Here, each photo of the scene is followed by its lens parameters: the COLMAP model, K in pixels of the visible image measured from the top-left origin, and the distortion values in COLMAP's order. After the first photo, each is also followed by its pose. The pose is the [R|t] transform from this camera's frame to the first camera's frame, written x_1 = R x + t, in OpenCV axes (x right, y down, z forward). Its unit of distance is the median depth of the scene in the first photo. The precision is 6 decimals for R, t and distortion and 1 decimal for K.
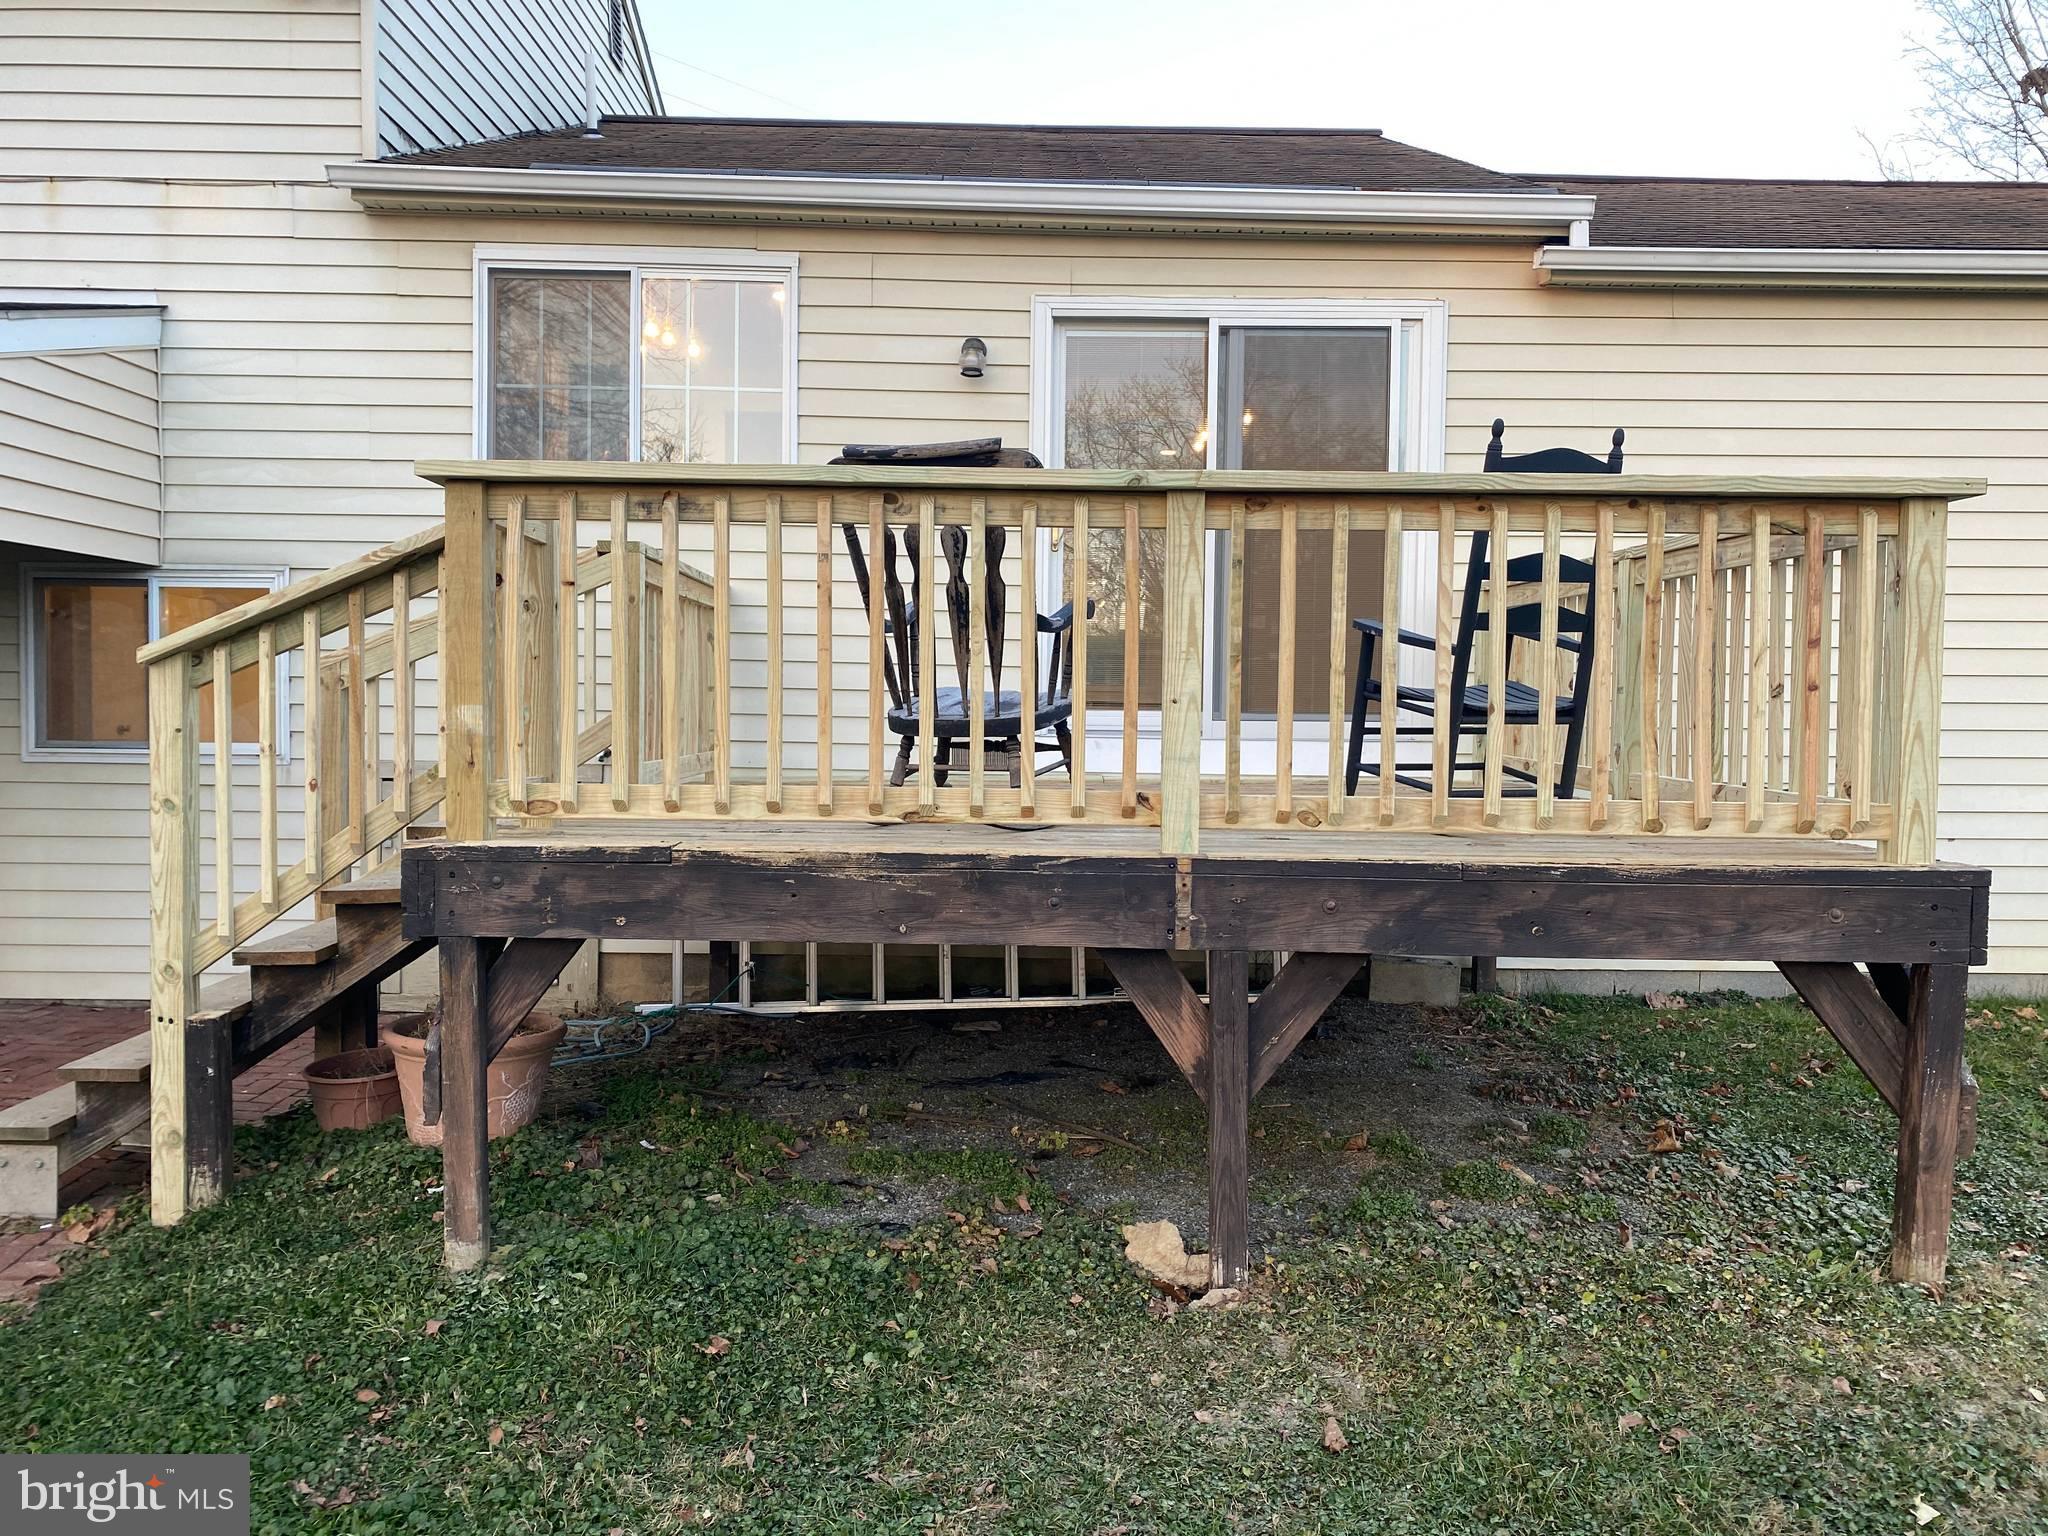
lens RADIAL K [[1568.4, 0, 1033.0], [0, 1568.4, 762.7], [0, 0, 1]] dist [0.008851, 0.001802]
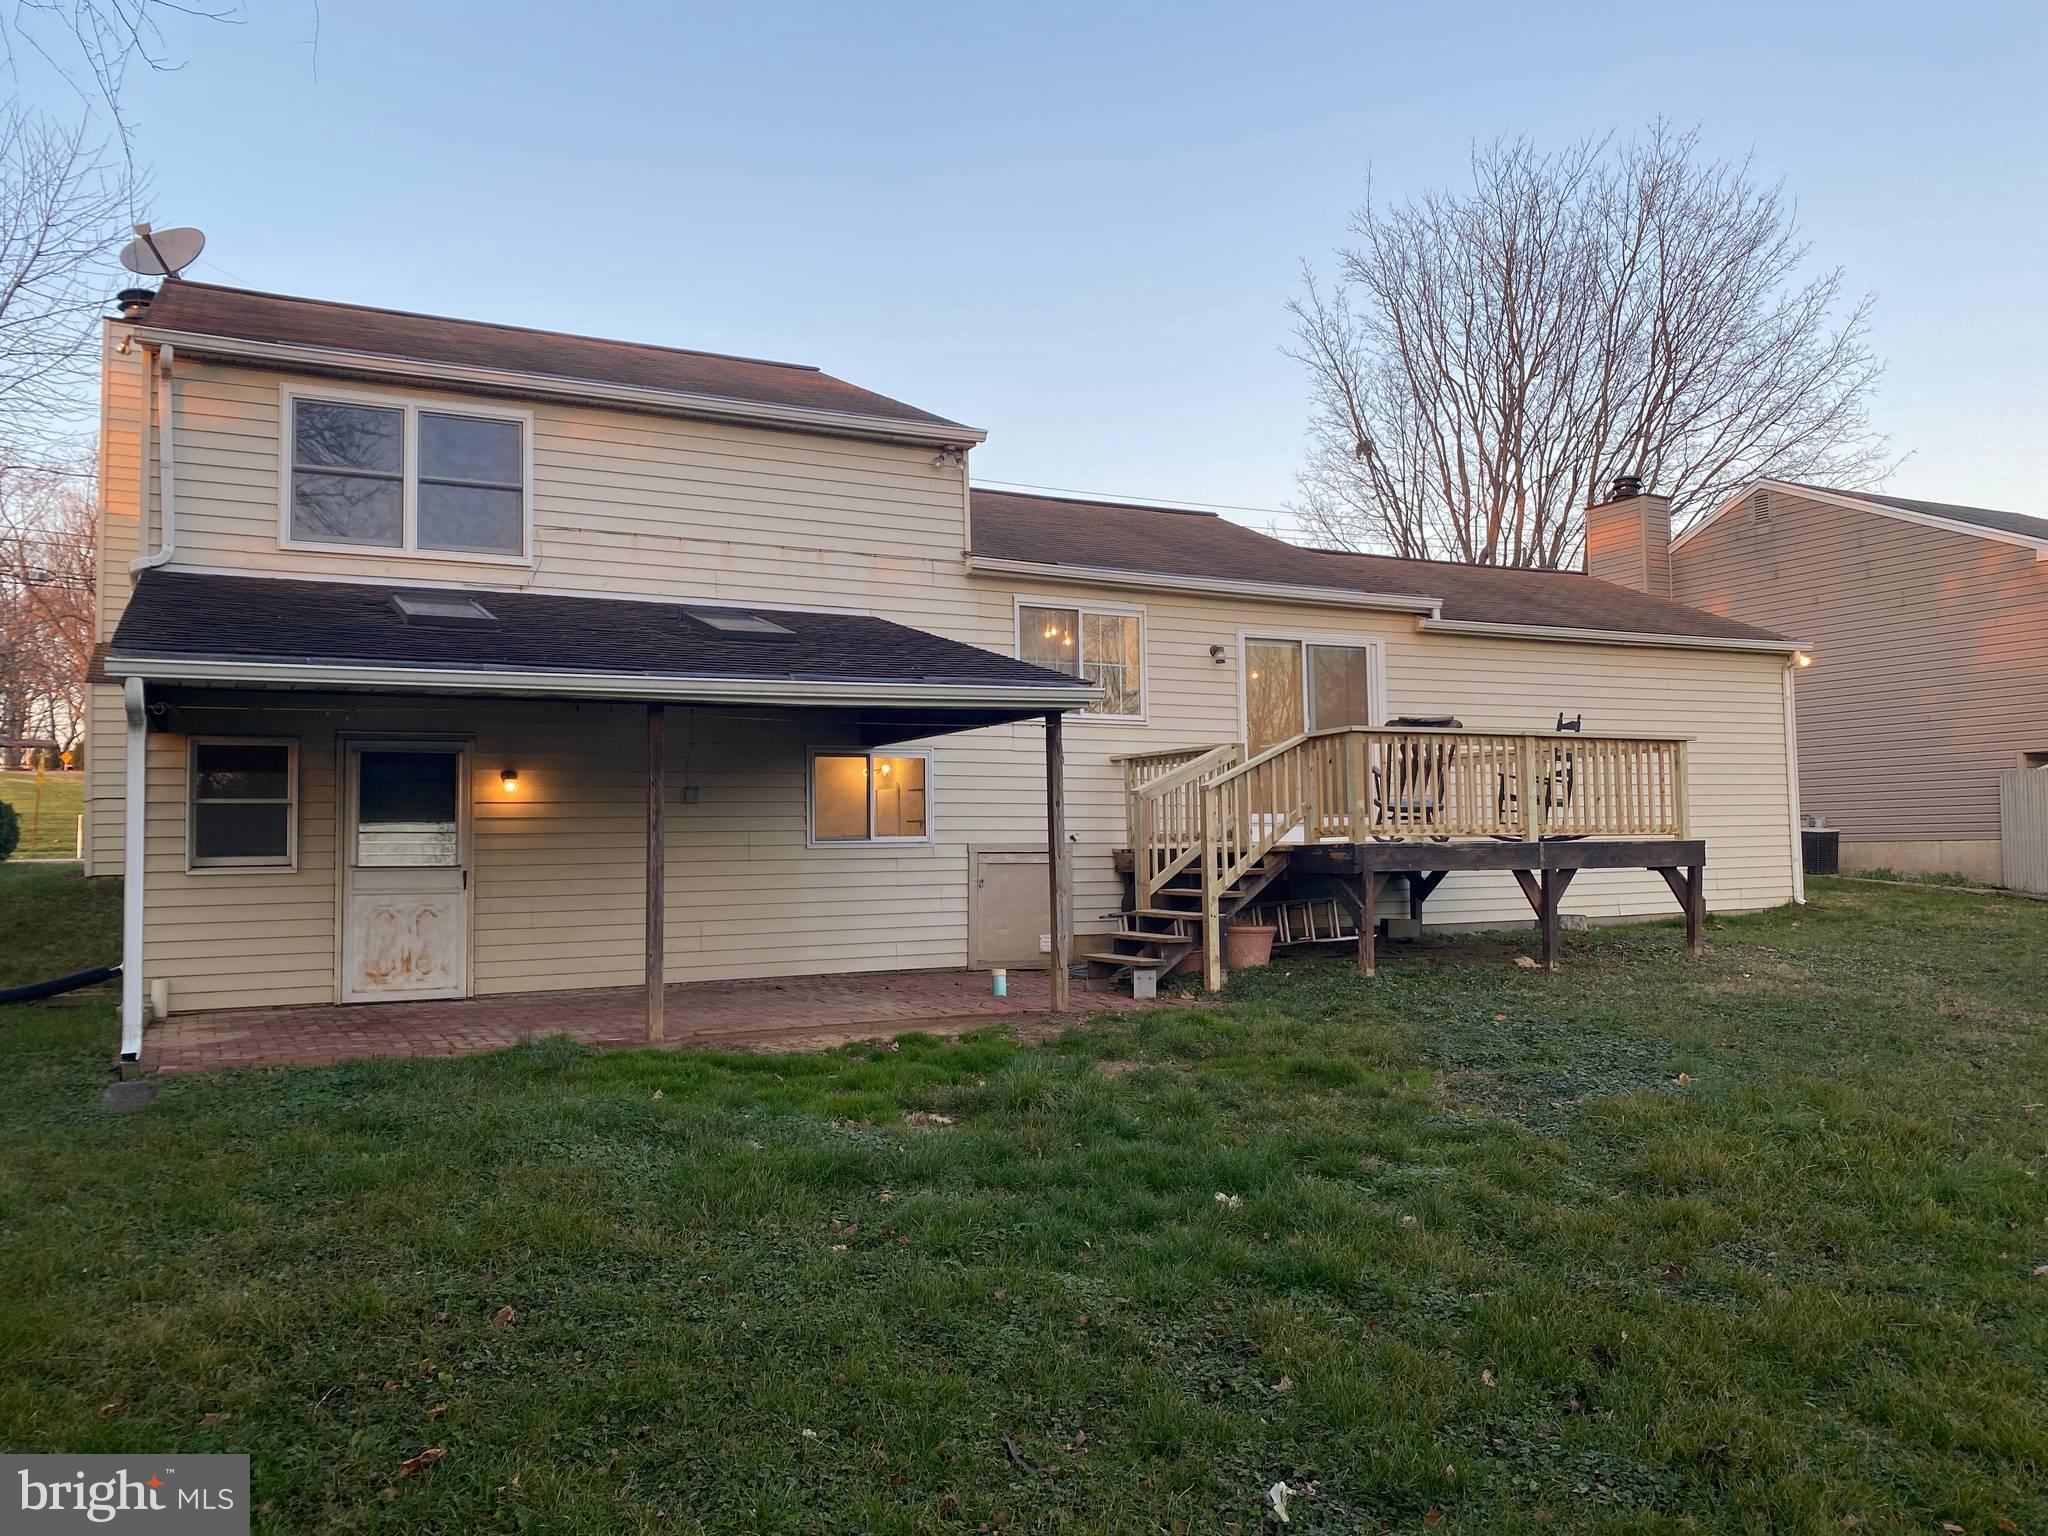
lens RADIAL K [[1553.8, 0, 1030.4], [0, 1553.8, 757.4], [0, 0, 1]] dist [0.102640, -0.166618]
pose [[0.890223, 0.001800, 0.455521, -1.317238], [0.042259, 0.995353, -0.086521, 0.066880], [-0.453560, 0.096273, 0.886011, -0.840364]]
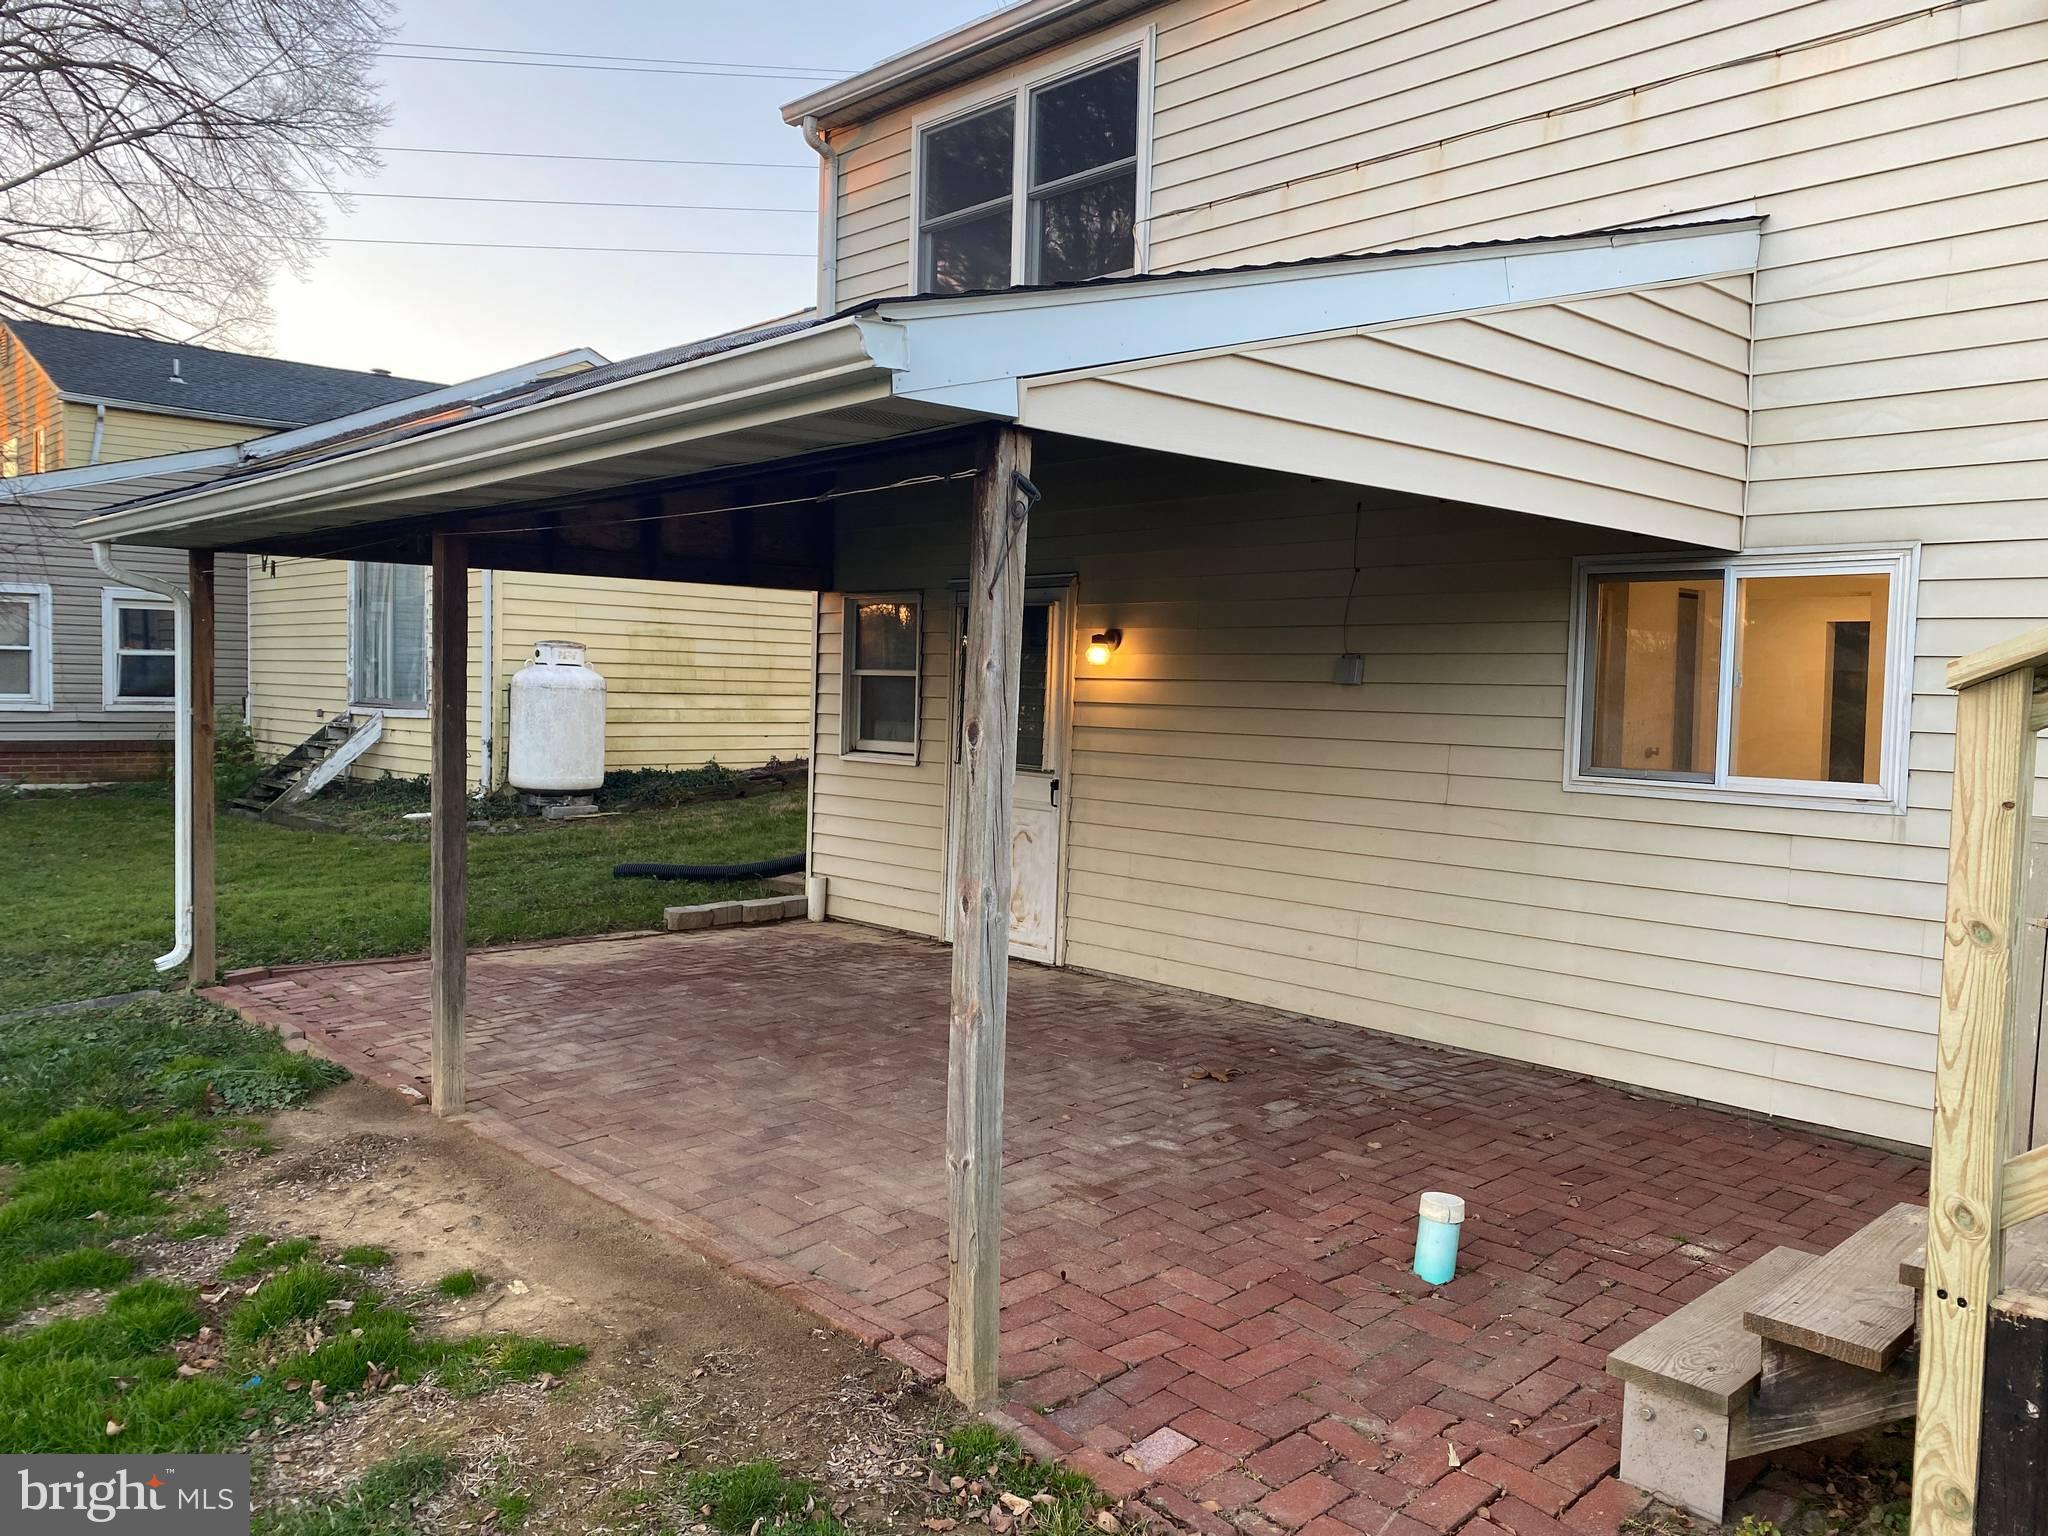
lens RADIAL K [[1553.8, 0, 1030.4], [0, 1553.8, 757.4], [0, 0, 1]] dist [0.102640, -0.166618]
pose [[0.683906, 0.039432, -0.728504, -0.228732], [-0.042471, 0.998997, 0.014202, -0.019333], [0.728333, 0.021227, 0.684894, 0.214991]]
